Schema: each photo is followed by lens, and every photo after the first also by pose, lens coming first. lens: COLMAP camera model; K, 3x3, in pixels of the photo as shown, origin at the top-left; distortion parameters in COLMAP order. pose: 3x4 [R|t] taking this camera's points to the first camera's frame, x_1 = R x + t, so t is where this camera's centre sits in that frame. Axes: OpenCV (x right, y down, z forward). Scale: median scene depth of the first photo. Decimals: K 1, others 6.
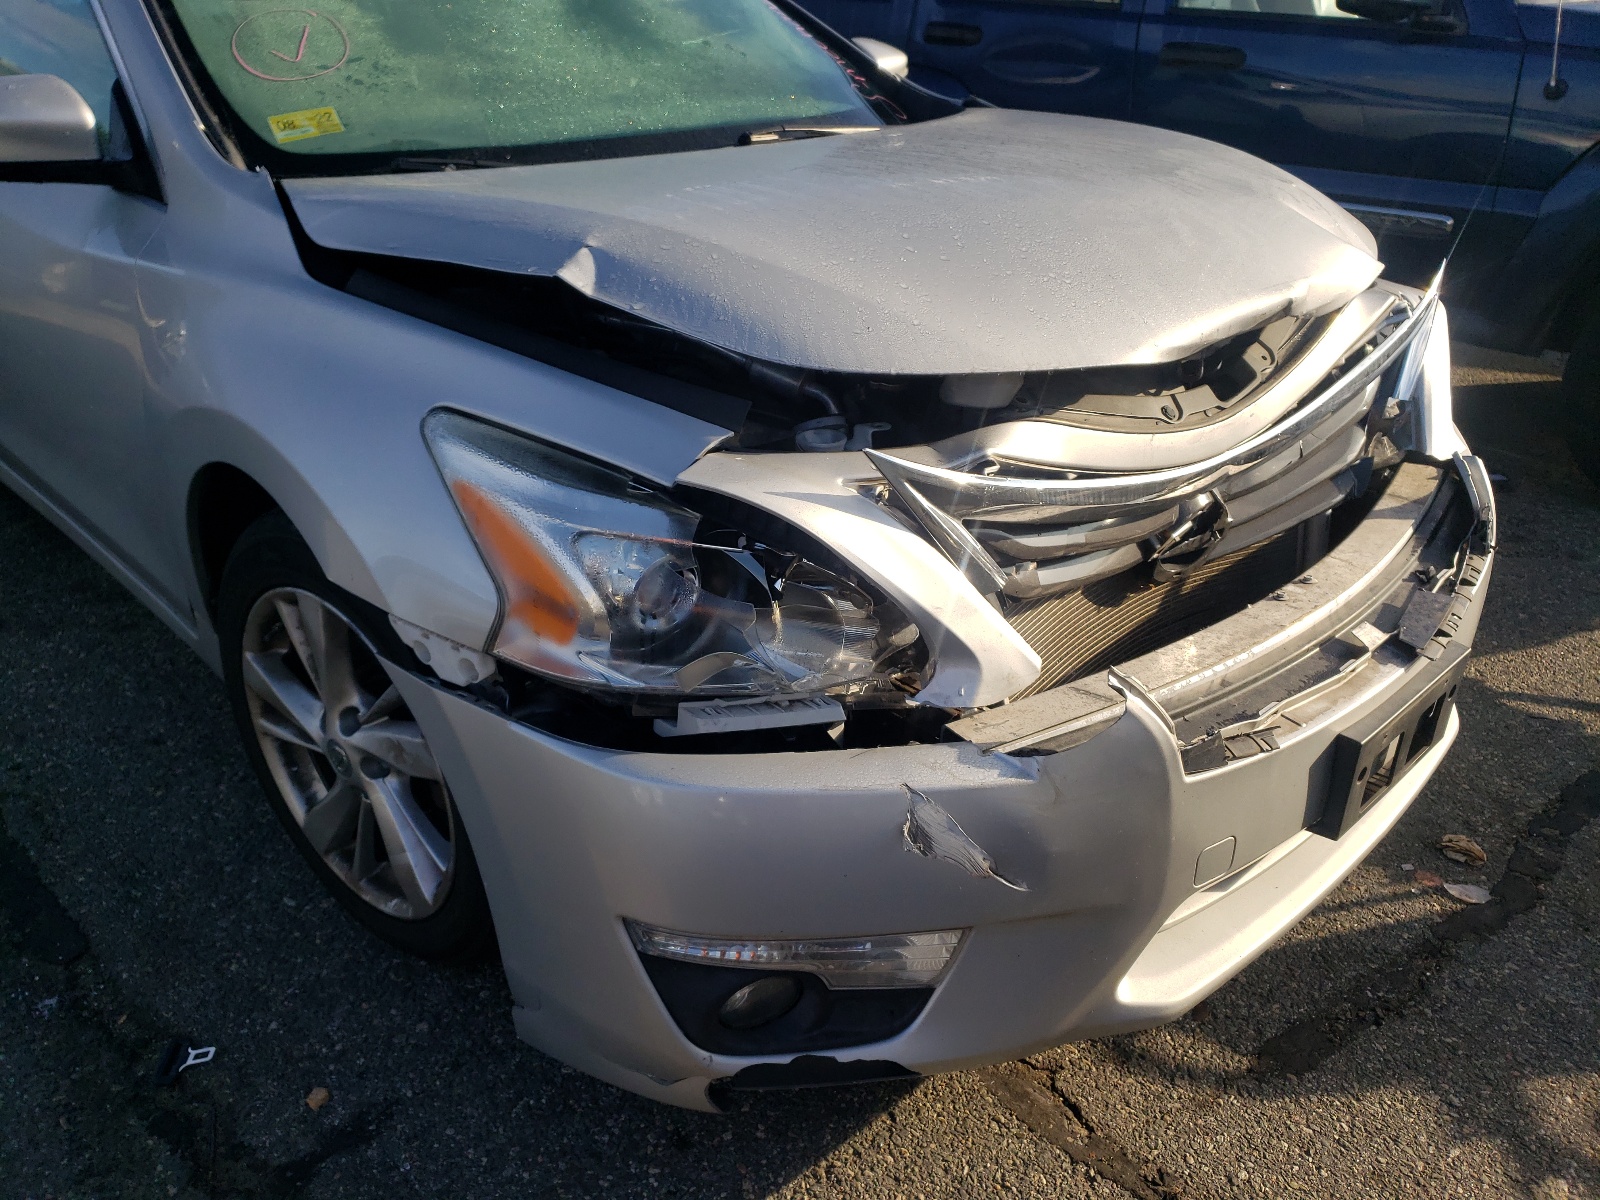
lens RADIAL K [[1155.8, 0, 798.6], [0, 1155.8, 648.3], [0, 0, 1]] dist [0.007016, 0.008676]
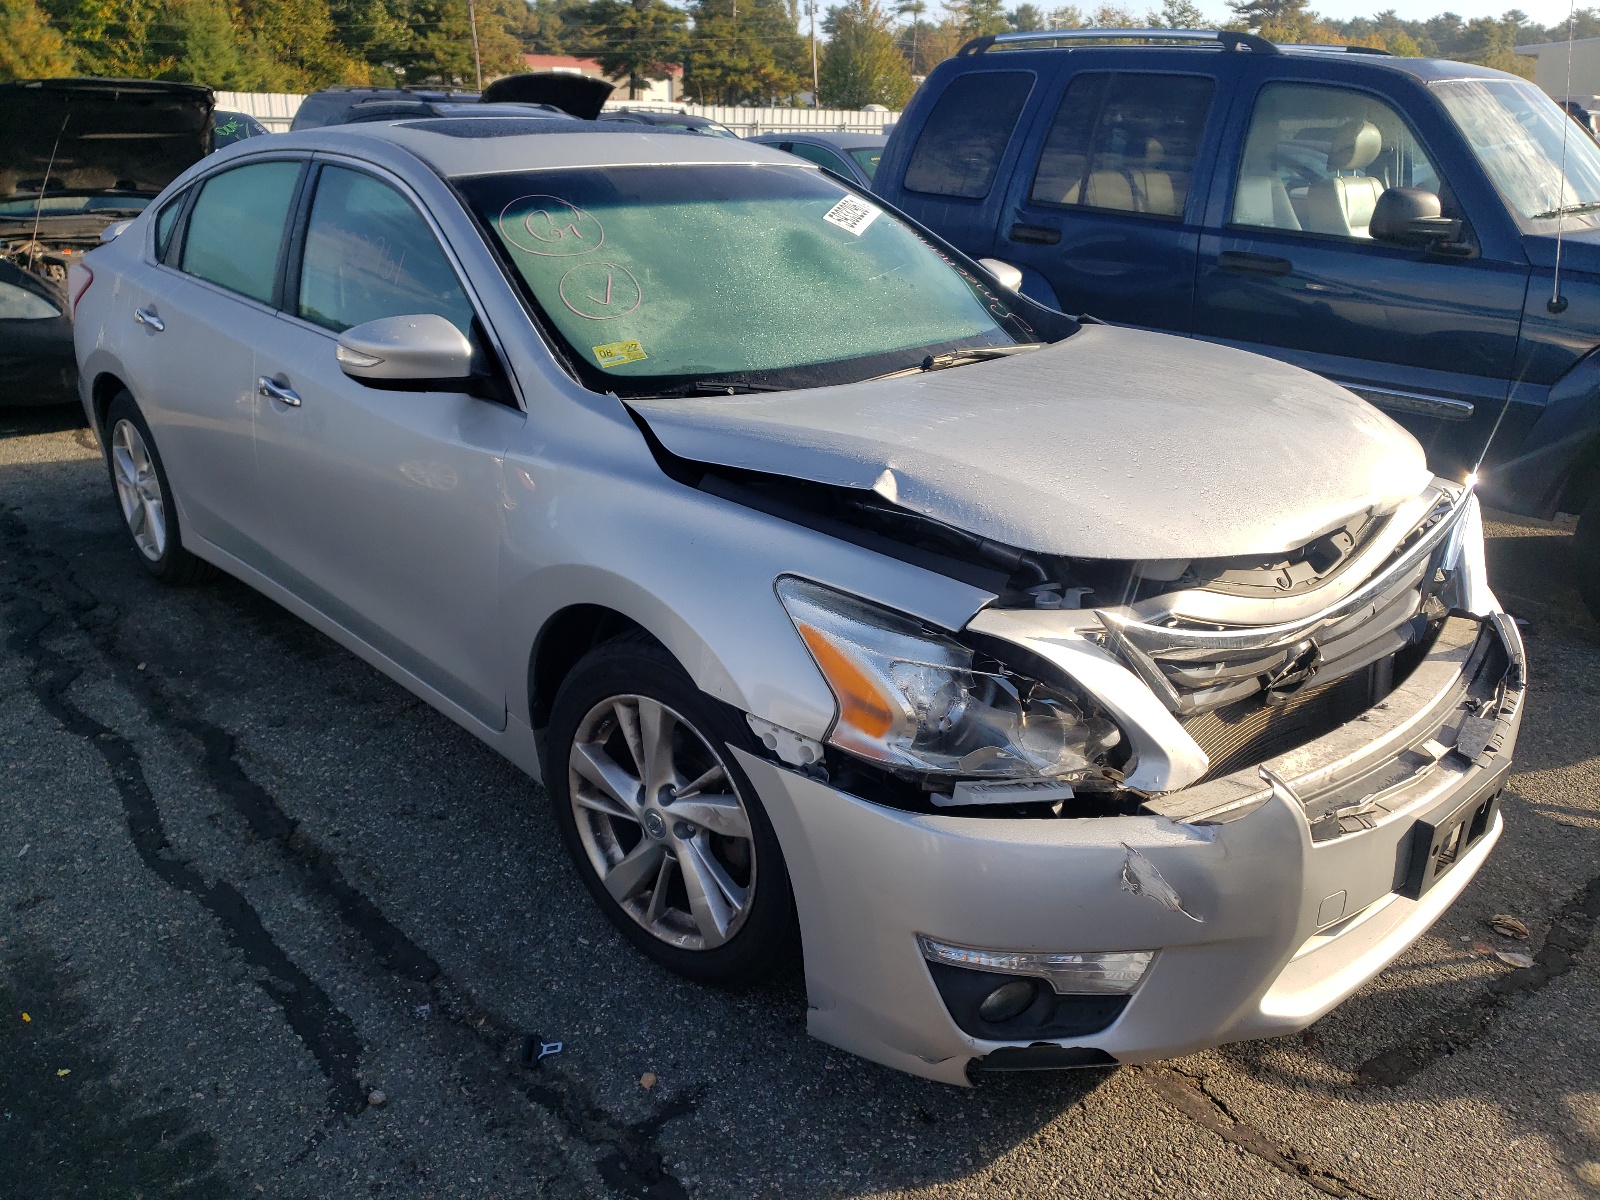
lens RADIAL K [[1155.8, 0, 798.6], [0, 1155.8, 648.3], [0, 0, 1]] dist [0.007016, 0.008676]
pose [[0.999660, 0.020665, -0.015905, -0.228739], [-0.022160, 0.994700, -0.100401, 0.024732], [0.013746, 0.100719, 0.994820, -0.363722]]
